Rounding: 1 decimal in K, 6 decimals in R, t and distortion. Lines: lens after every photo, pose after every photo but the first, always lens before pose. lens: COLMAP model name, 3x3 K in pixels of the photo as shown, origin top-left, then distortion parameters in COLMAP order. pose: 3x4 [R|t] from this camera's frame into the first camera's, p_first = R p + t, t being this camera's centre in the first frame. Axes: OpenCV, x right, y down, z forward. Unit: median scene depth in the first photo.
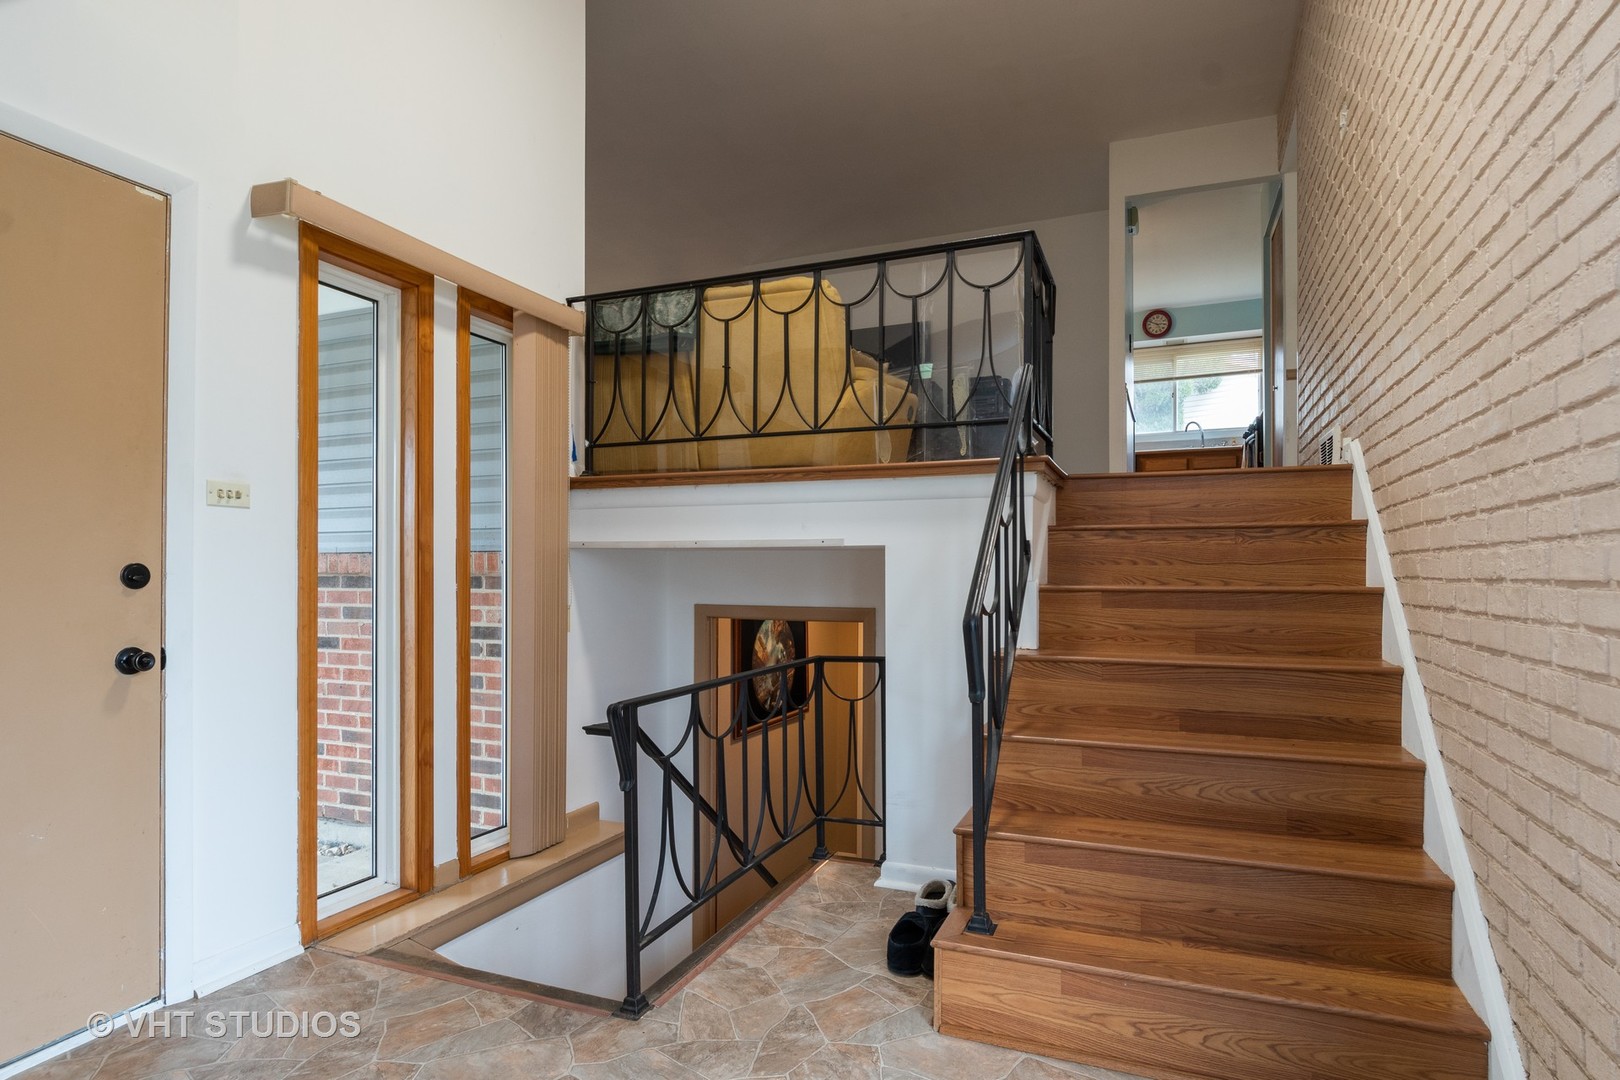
lens RADIAL K [[854.4, 0, 818.1], [0, 854.4, 567.6], [0, 0, 1]] dist [0.001801, 0.000444]
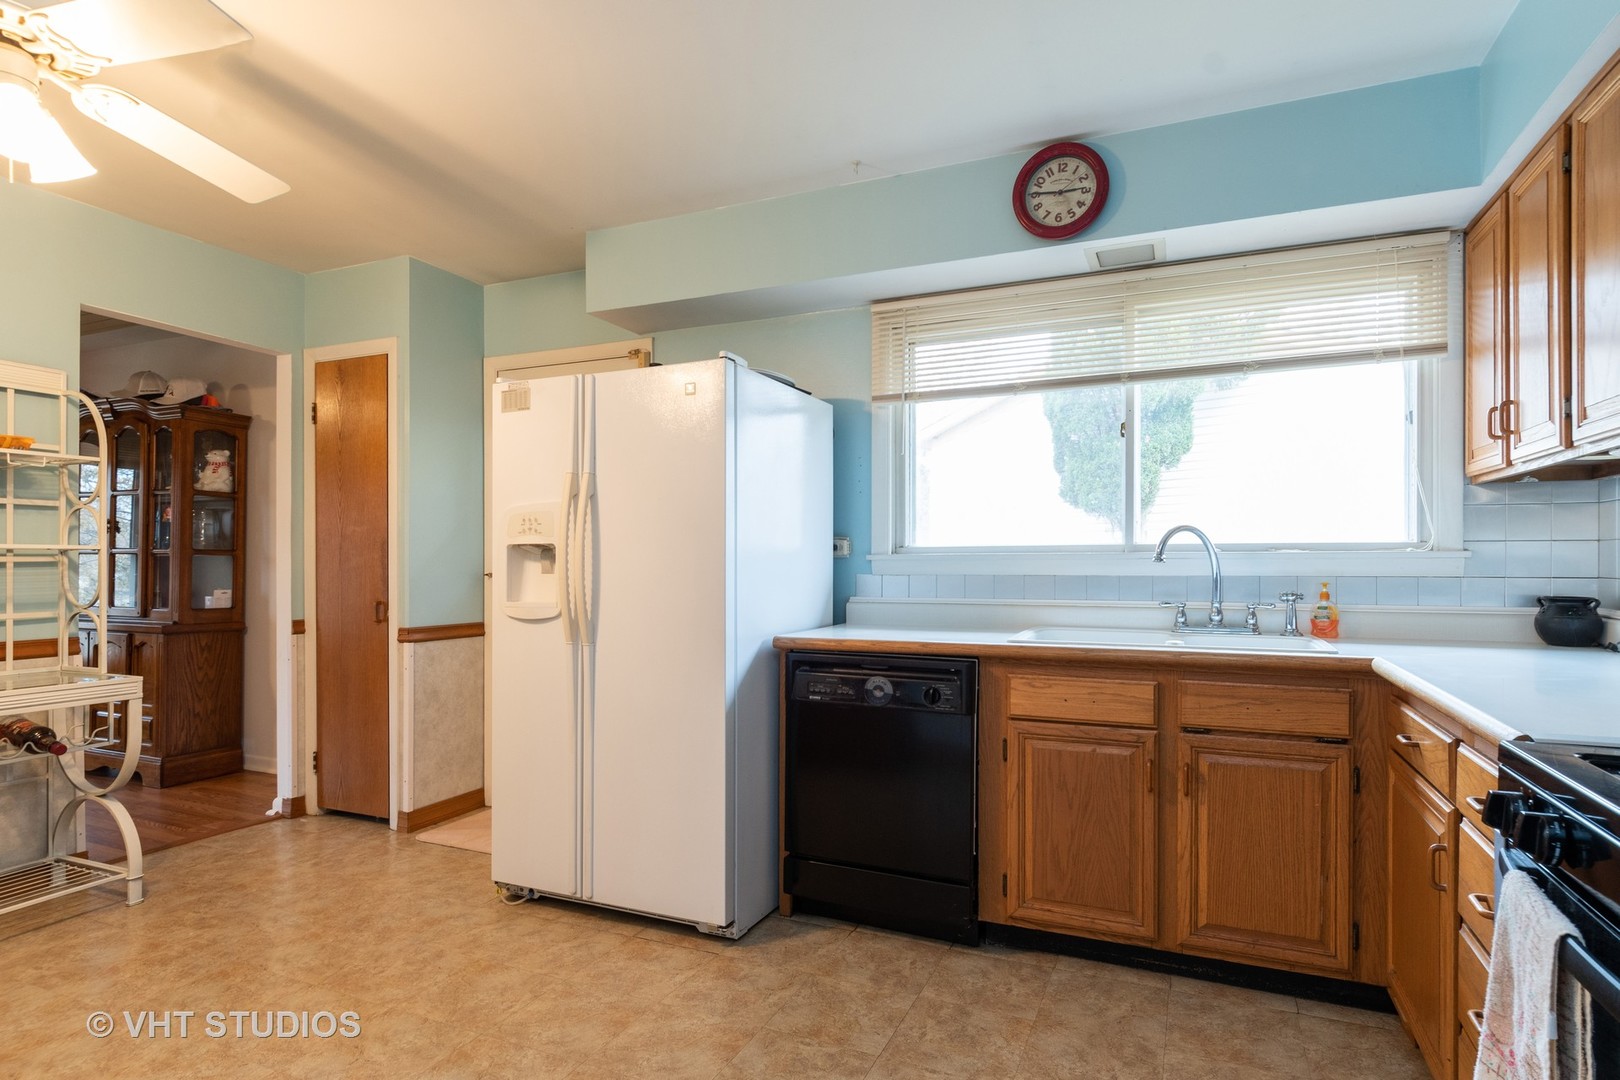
lens RADIAL K [[854.4, 0, 818.1], [0, 854.4, 567.6], [0, 0, 1]] dist [0.001801, 0.000444]
pose [[0.999858, -0.000316, -0.016855, 0.317588], [0.000486, 0.999949, 0.010054, -0.159444], [0.016851, -0.010061, 0.999807, 0.703482]]
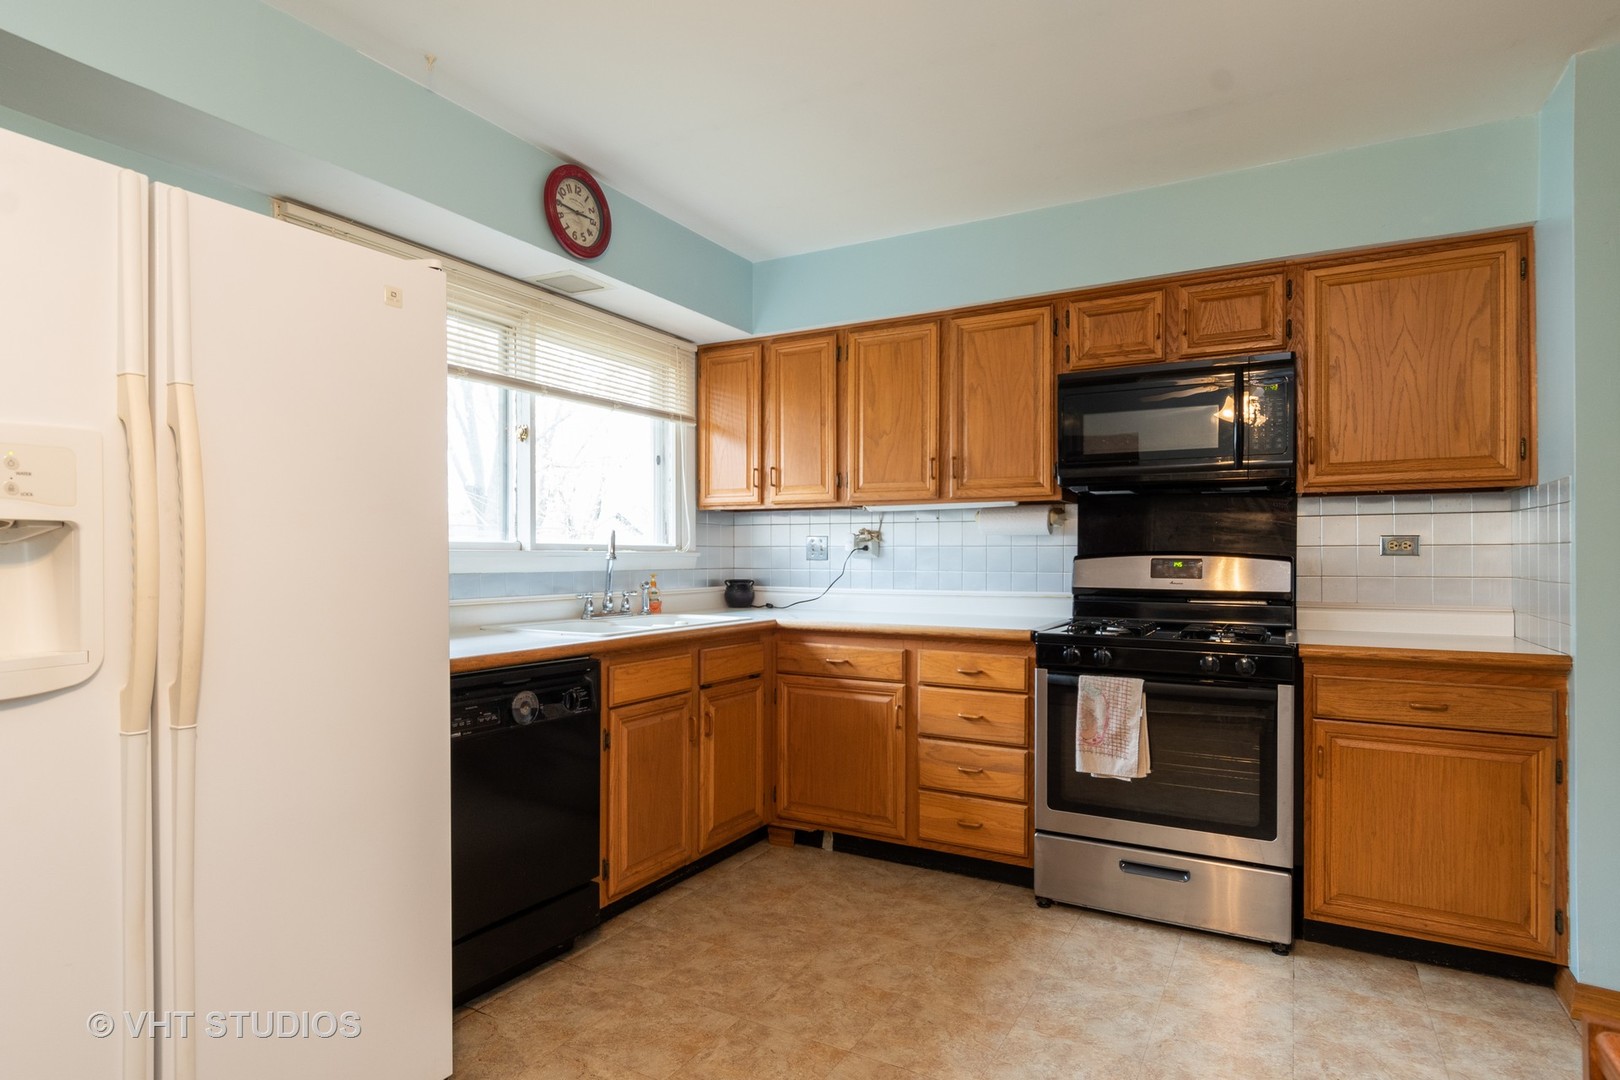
lens RADIAL K [[862.0, 0, 811.7], [0, 862.0, 558.5], [0, 0, 1]] dist [0.000055, 0.000246]
pose [[0.120659, -0.001554, 0.992693, 0.093933], [-0.005891, 0.999980, 0.002282, -0.160097], [-0.992676, -0.006123, 0.120648, 0.874943]]
